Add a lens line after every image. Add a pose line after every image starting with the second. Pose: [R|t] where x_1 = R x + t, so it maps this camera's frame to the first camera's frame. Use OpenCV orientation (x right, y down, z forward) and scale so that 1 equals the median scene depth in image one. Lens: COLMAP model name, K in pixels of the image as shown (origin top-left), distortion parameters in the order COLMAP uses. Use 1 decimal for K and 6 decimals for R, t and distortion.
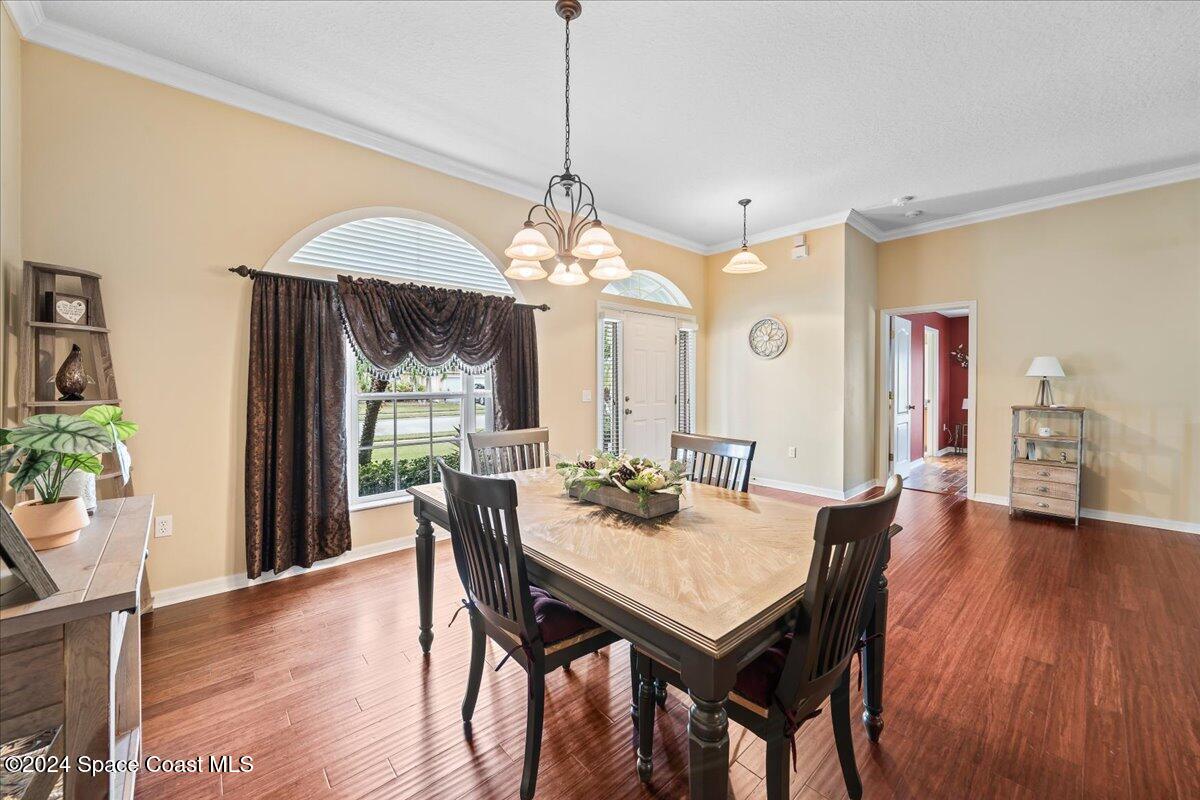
lens RADIAL K [[451.5, 0, 605.5], [0, 451.5, 394.7], [0, 0, 1]] dist [-0.003401, -0.000124]
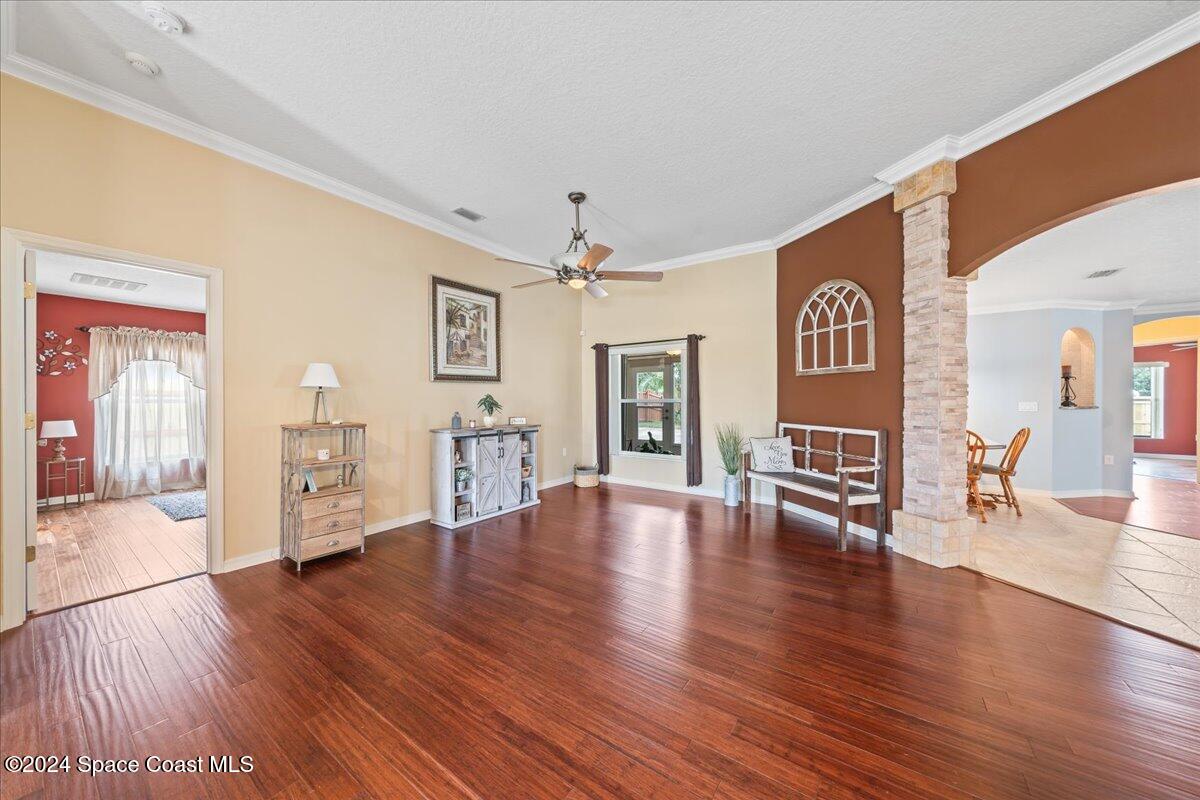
lens RADIAL K [[415.1, 0, 600.0], [0, 415.1, 400.0], [0, 0, 1]] dist [-0.005806, -0.000079]
pose [[-0.203517, -0.001381, 0.979070, 0.132140], [0.025871, 0.999642, 0.006788, -0.009325], [-0.978729, 0.026711, -0.203409, 0.669282]]
